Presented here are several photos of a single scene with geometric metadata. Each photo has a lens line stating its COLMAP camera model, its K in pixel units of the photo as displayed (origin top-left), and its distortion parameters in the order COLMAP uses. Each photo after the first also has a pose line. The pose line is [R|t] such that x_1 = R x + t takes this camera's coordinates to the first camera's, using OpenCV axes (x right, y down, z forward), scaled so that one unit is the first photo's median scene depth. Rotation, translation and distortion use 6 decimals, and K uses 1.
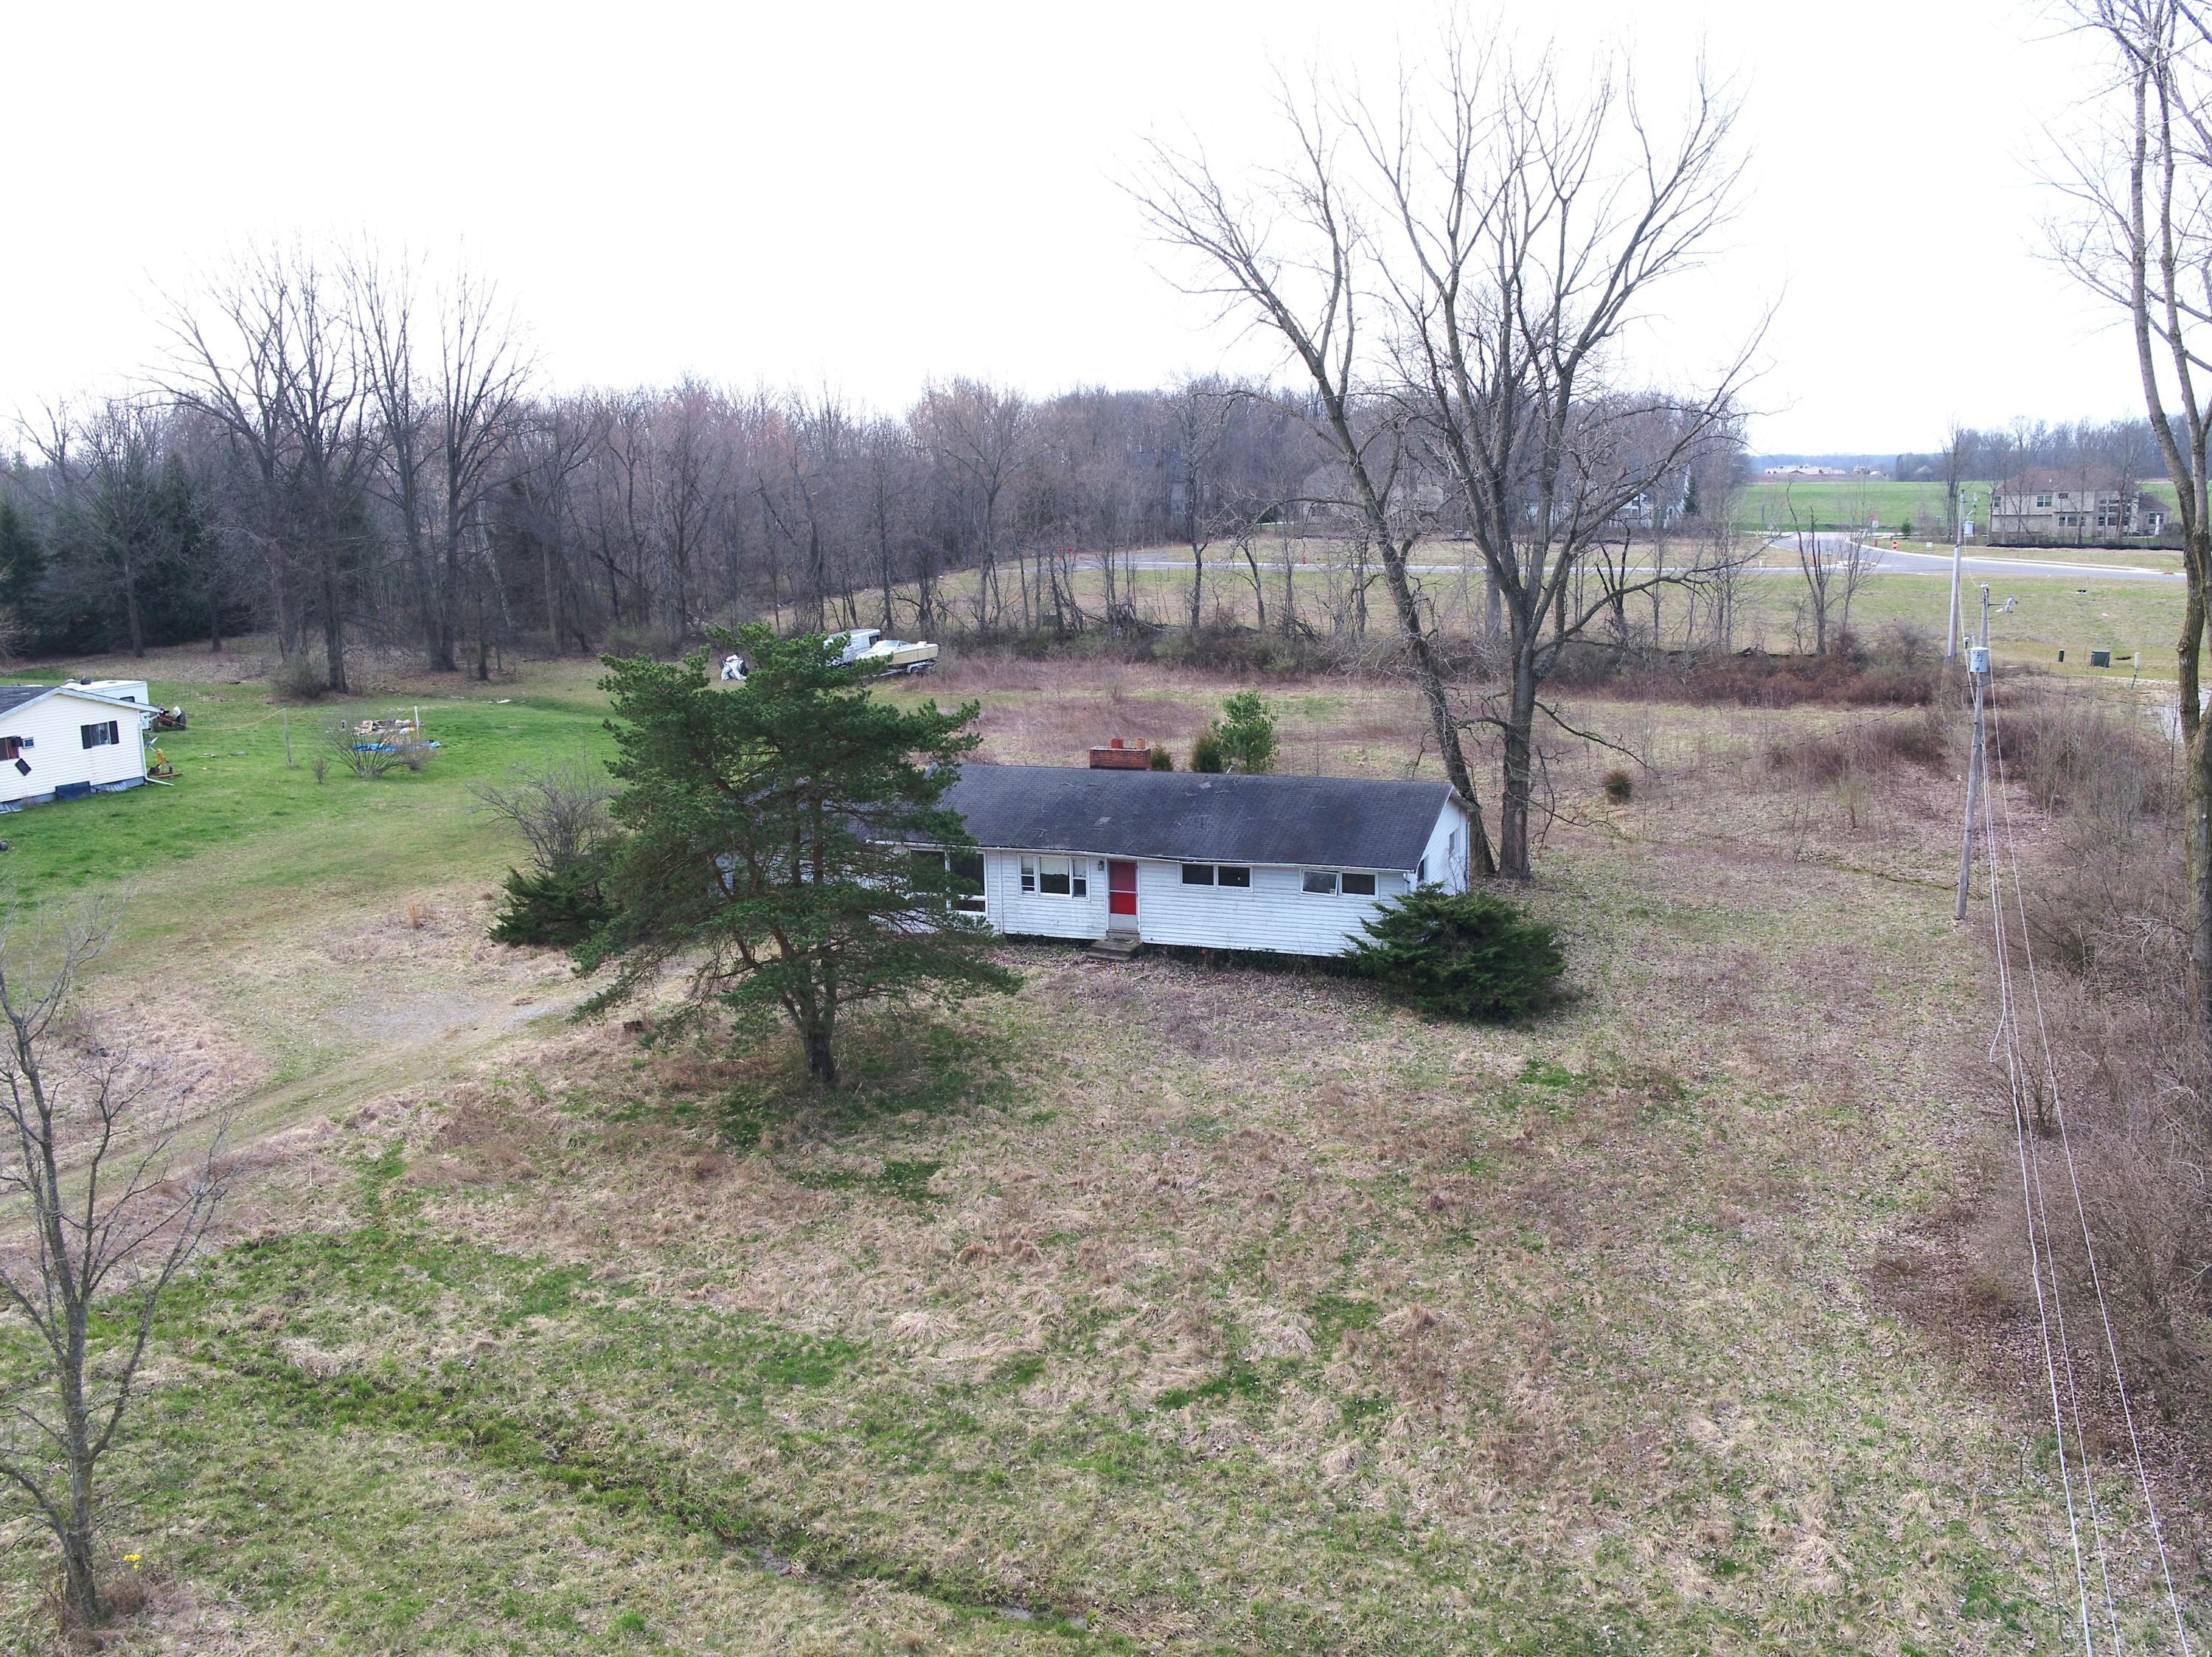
lens RADIAL K [[1907.7, 0, 1112.1], [0, 1907.7, 824.6], [0, 0, 1]] dist [-0.015196, 0.015199]
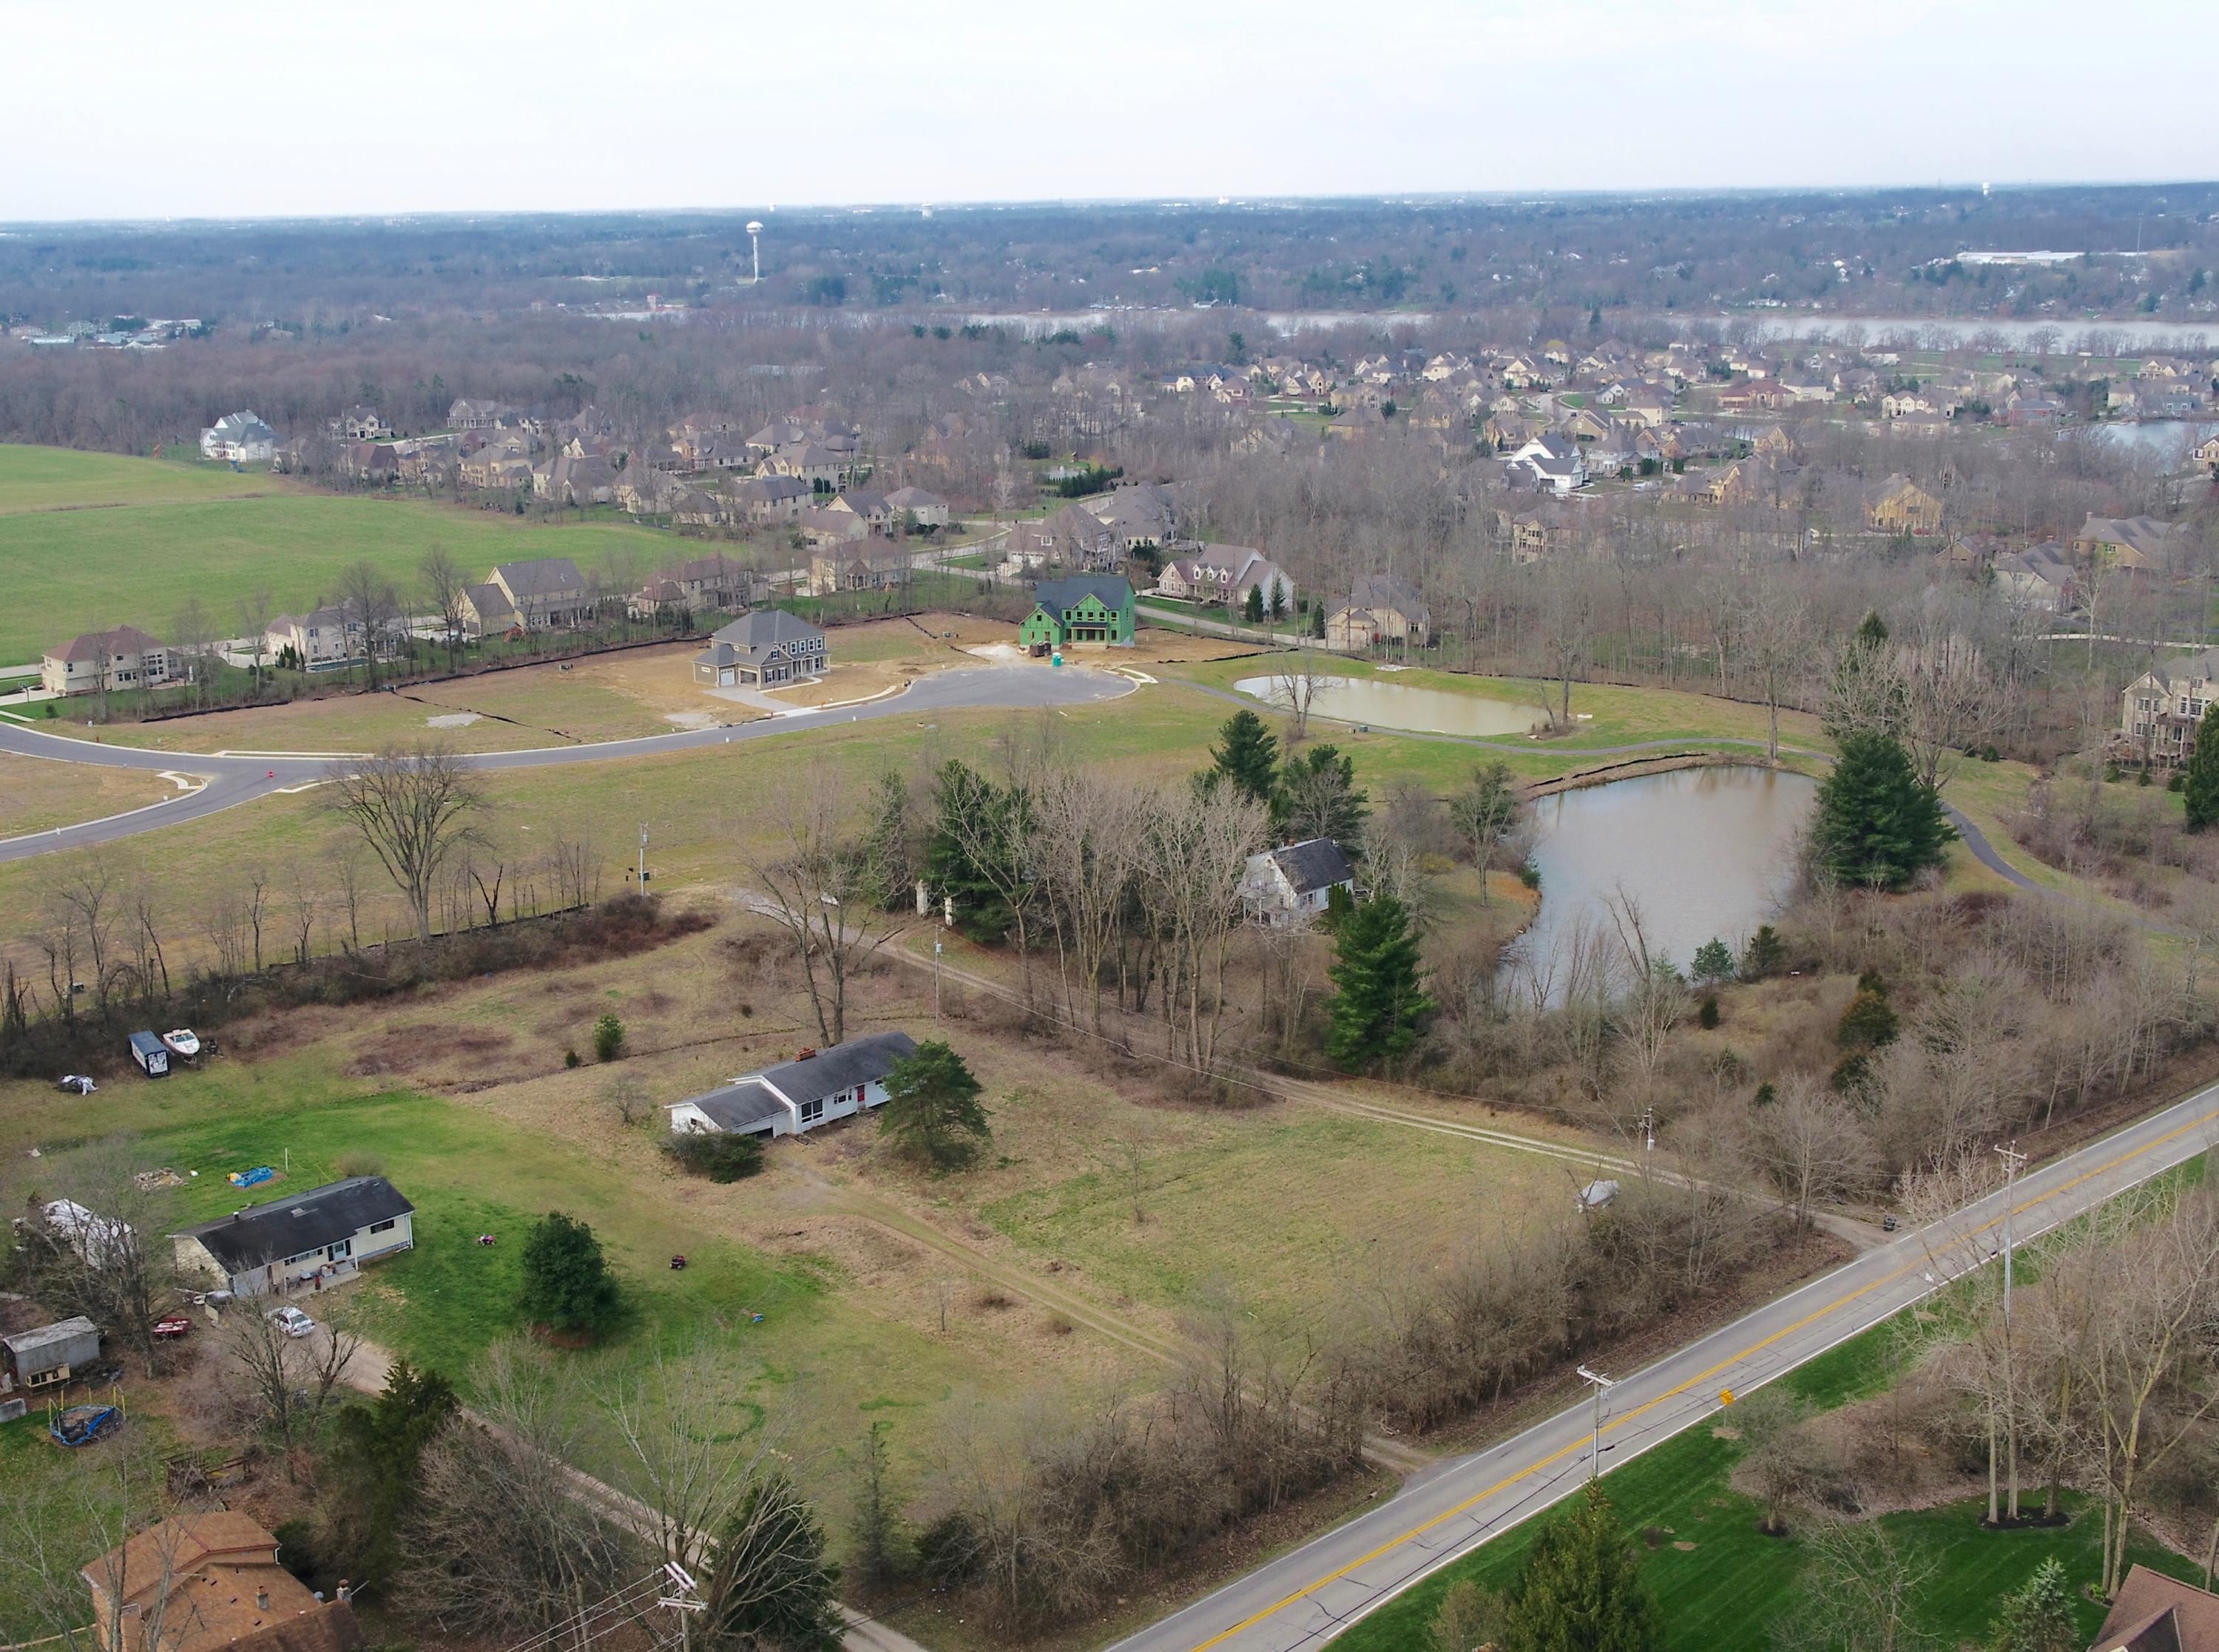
lens RADIAL K [[2535.9, 0, 992.3], [0, 2535.9, 818.0], [0, 0, 1]] dist [-0.009575, 0.000000]
pose [[0.413475, -0.201817, 0.887867, -3.558576], [0.173549, 0.974717, 0.140738, -0.968524], [-0.893823, 0.095897, 0.438046, -1.068524]]
